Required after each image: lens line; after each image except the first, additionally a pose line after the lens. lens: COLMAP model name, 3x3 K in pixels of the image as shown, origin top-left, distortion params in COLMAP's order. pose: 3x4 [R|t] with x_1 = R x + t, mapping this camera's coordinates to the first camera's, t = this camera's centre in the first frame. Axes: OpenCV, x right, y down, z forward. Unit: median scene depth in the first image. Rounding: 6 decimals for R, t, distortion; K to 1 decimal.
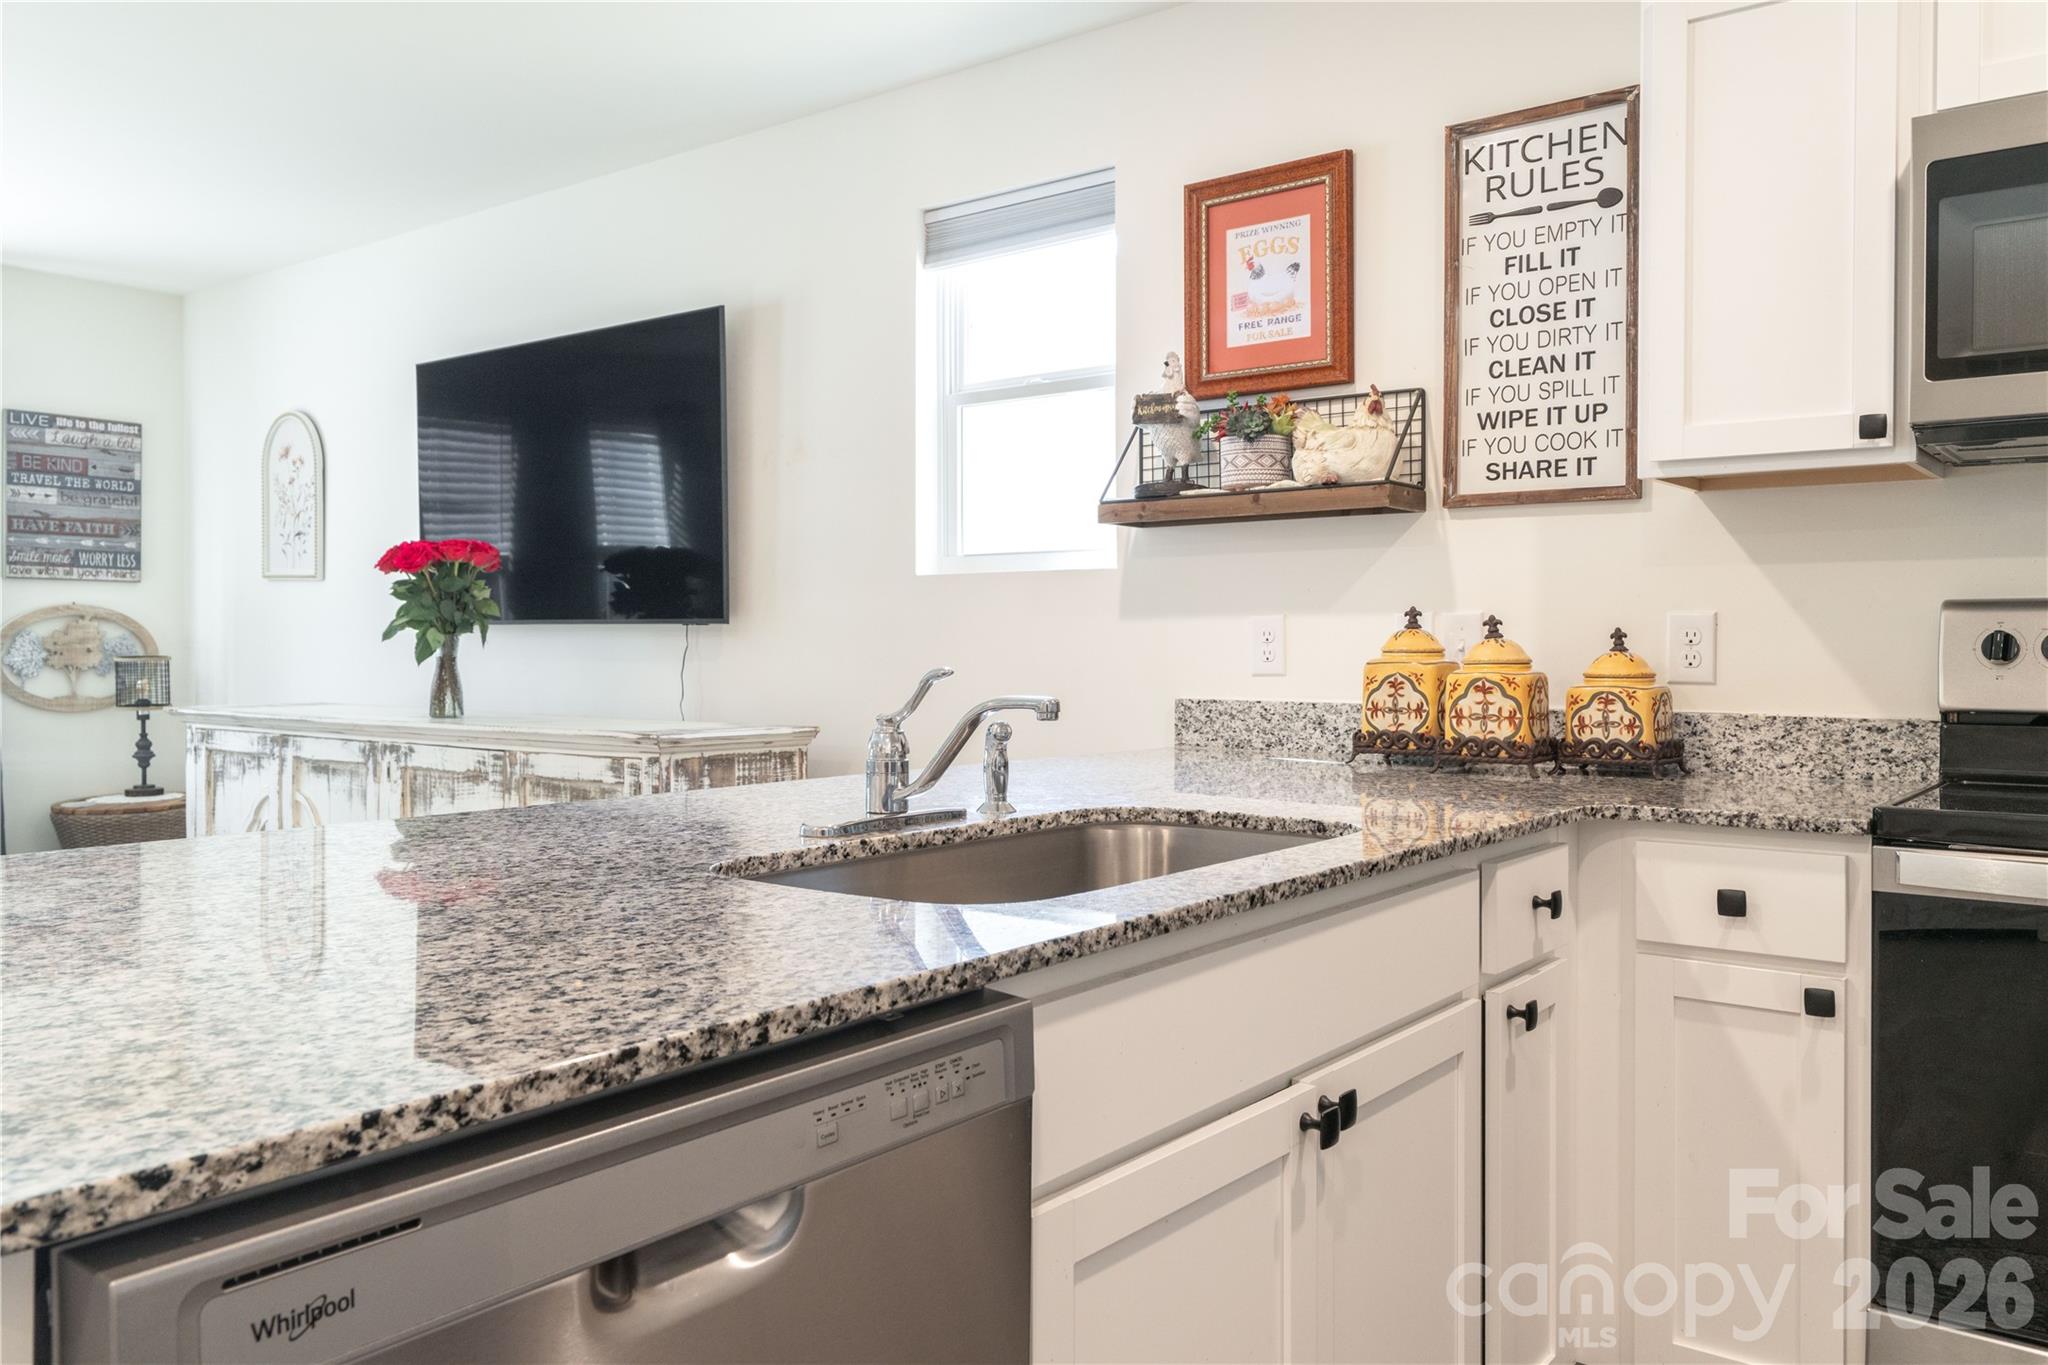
lens RADIAL K [[1532.1, 0, 1061.7], [0, 1532.1, 654.7], [0, 0, 1]] dist [0.011090, 0.002780]
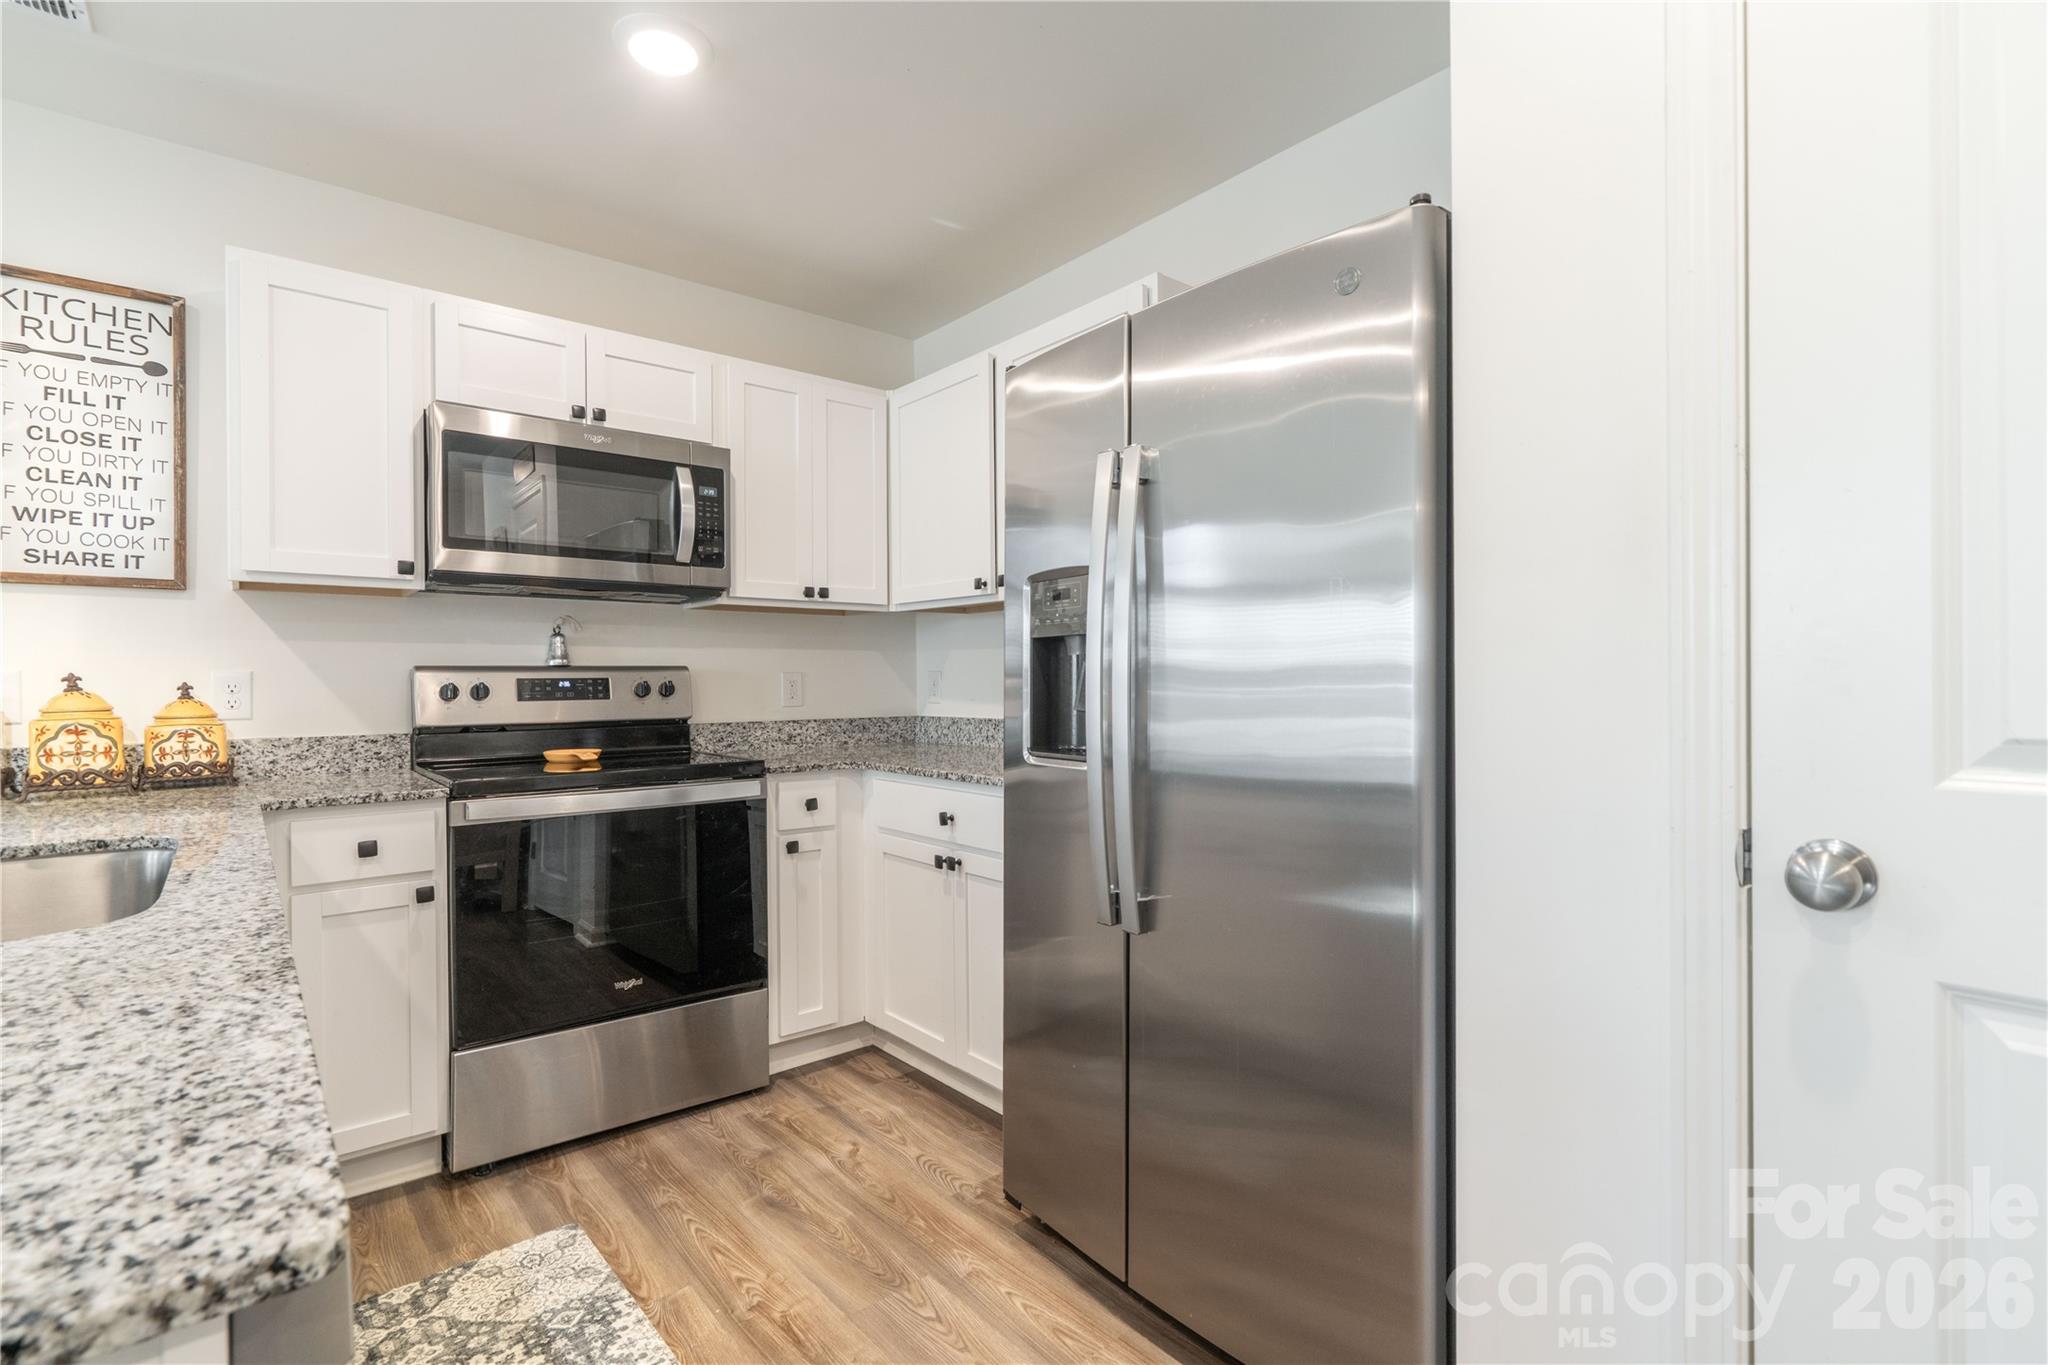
lens RADIAL K [[944.8, 0, 1017.5], [0, 944.8, 677.0], [0, 0, 1]] dist [-0.004106, 0.003435]
pose [[0.230643, -0.004678, 0.973027, -0.277082], [0.013586, 0.999906, 0.001587, -0.012267], [-0.972944, 0.012853, 0.230684, 0.054739]]
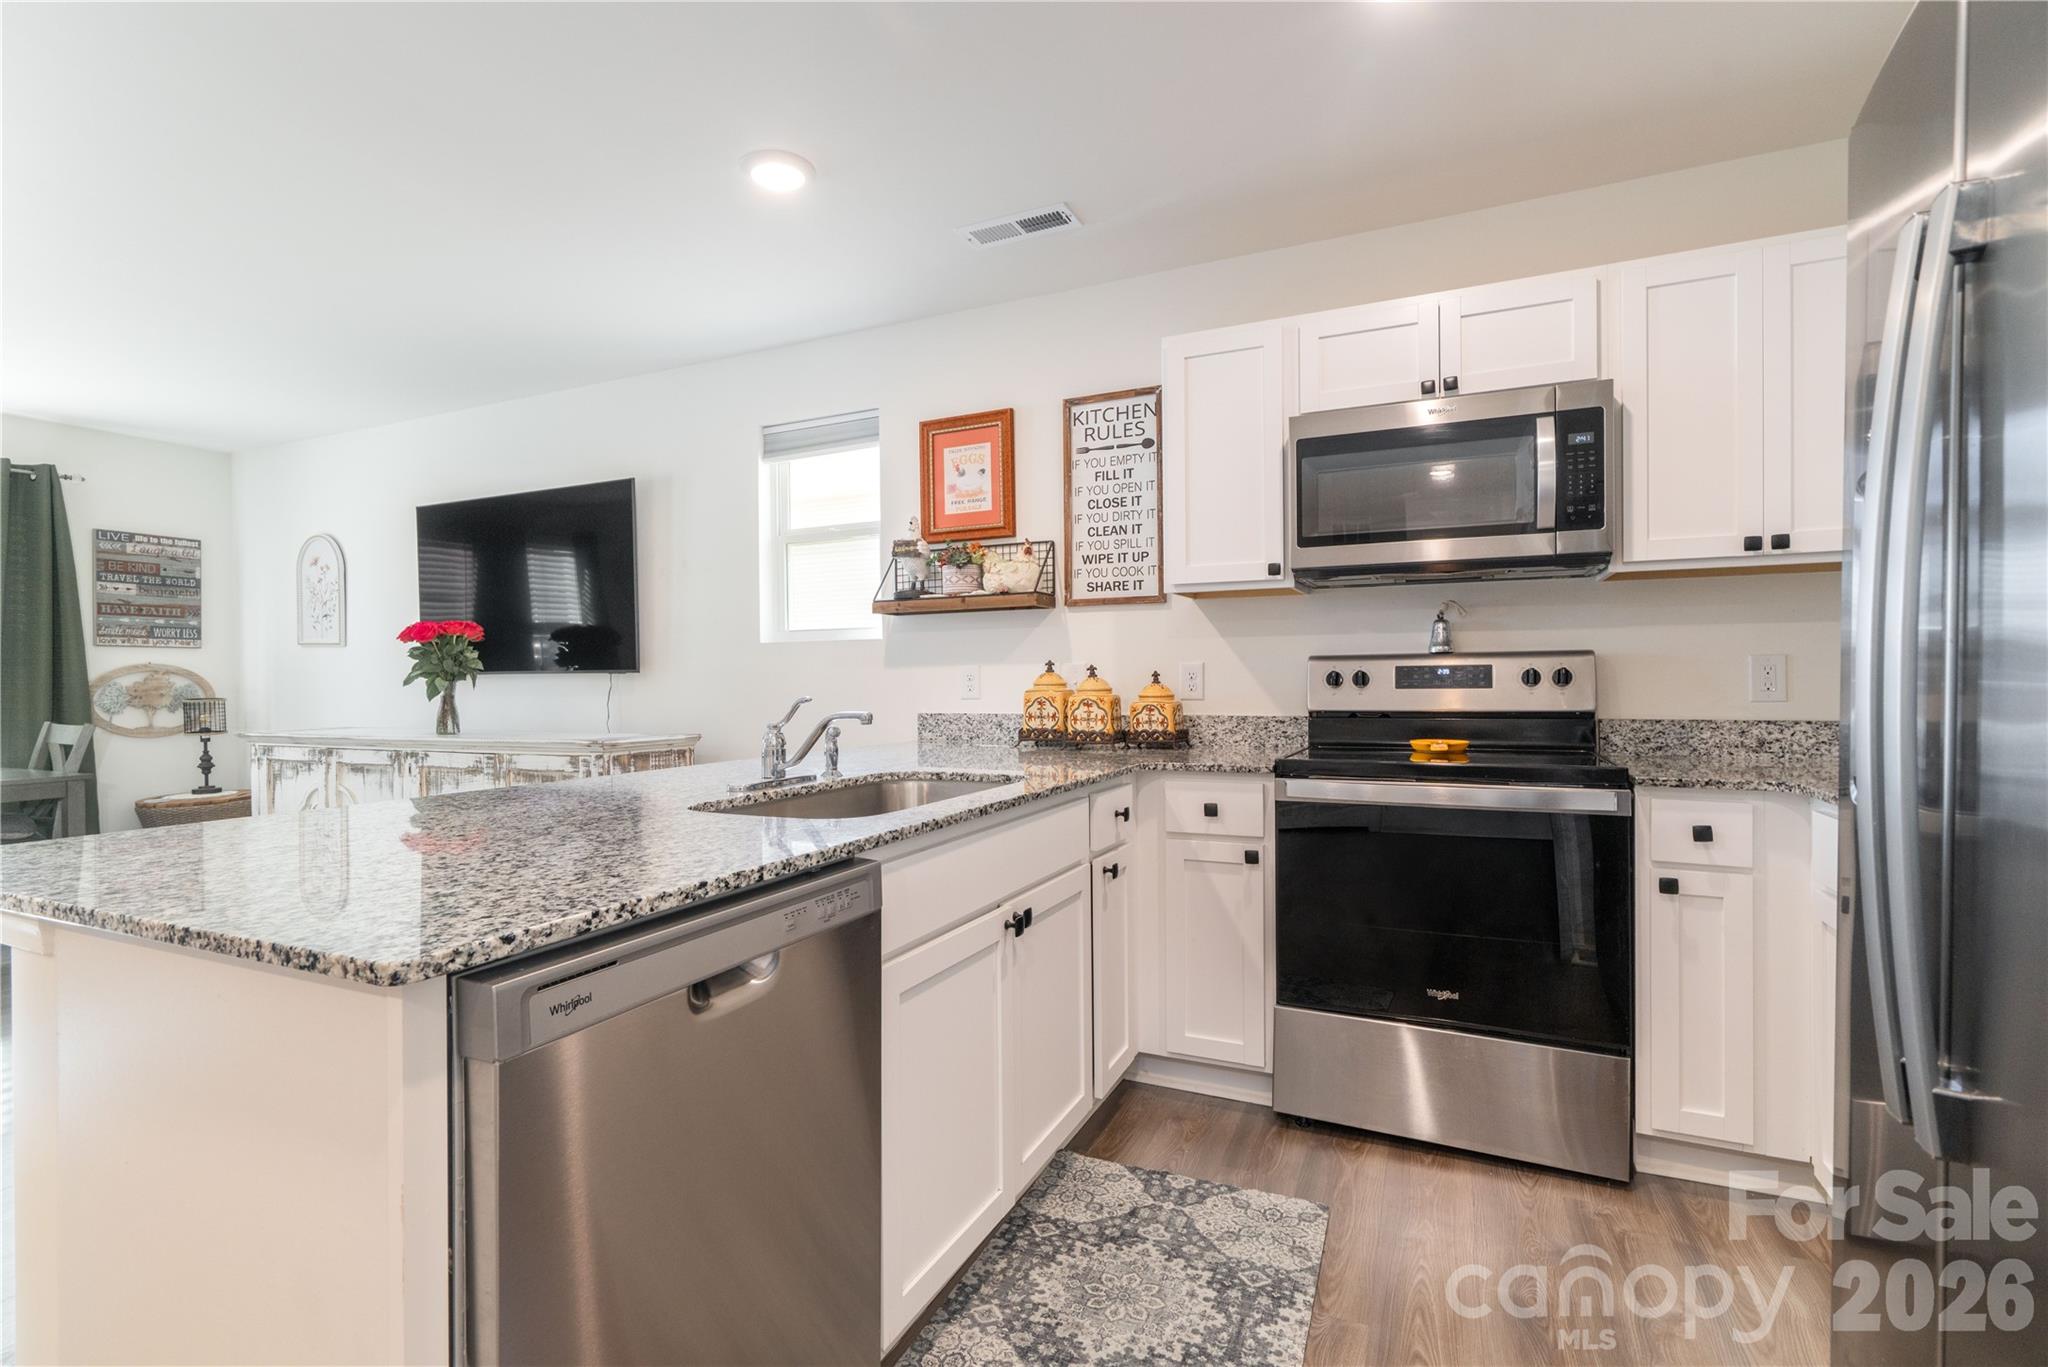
lens RADIAL K [[944.8, 0, 1028.4], [0, 944.8, 689.0], [0, 0, 1]] dist [-0.004106, 0.003435]
pose [[0.977327, -0.013319, 0.211318, -0.035283], [0.012996, 0.999911, 0.002918, -0.000573], [-0.211338, -0.000105, 0.977413, -0.100621]]
